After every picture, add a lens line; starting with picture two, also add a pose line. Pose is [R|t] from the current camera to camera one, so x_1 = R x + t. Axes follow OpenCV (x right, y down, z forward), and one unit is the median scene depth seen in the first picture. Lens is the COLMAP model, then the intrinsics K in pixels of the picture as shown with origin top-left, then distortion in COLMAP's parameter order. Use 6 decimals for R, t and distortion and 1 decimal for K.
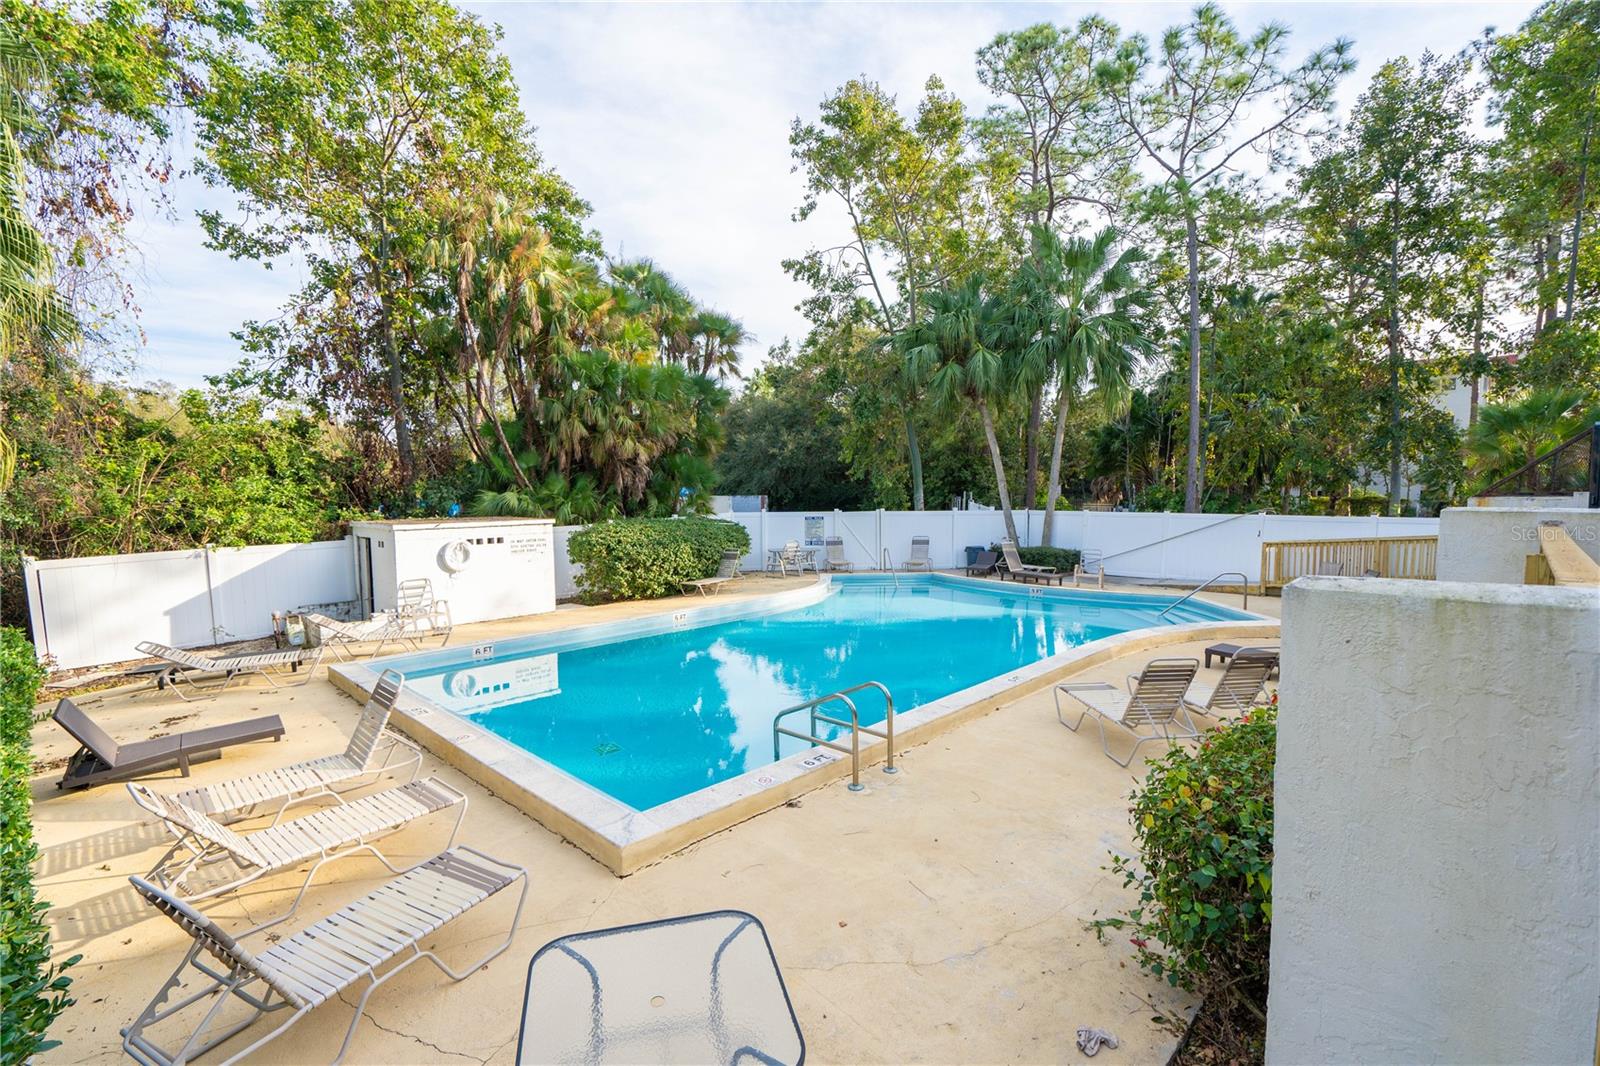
lens RADIAL K [[730.8, 0, 796.8], [0, 730.8, 537.9], [0, 0, 1]] dist [0.003472, 0.000415]
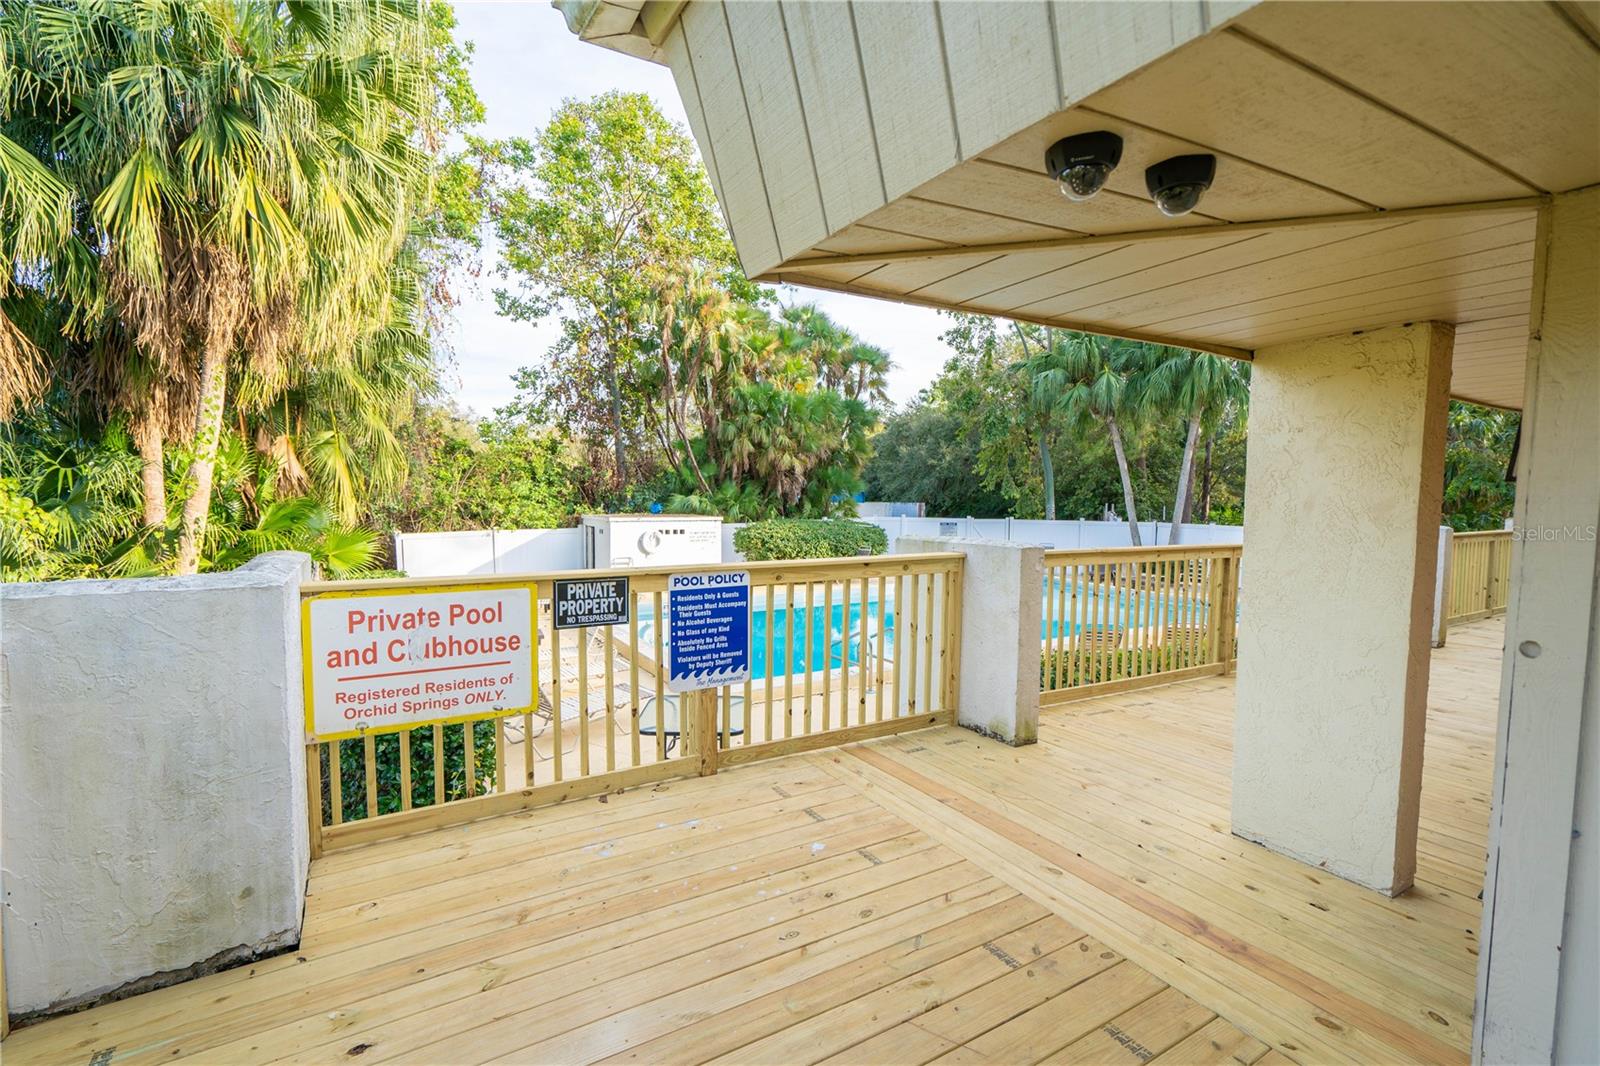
lens RADIAL K [[730.8, 0, 798.3], [0, 730.8, 538.4], [0, 0, 1]] dist [0.003472, 0.000415]
pose [[0.966714, 0.035623, -0.253369, 0.106451], [-0.037752, 0.999281, -0.003546, 0.009733], [0.253060, 0.012993, 0.967363, -0.181164]]
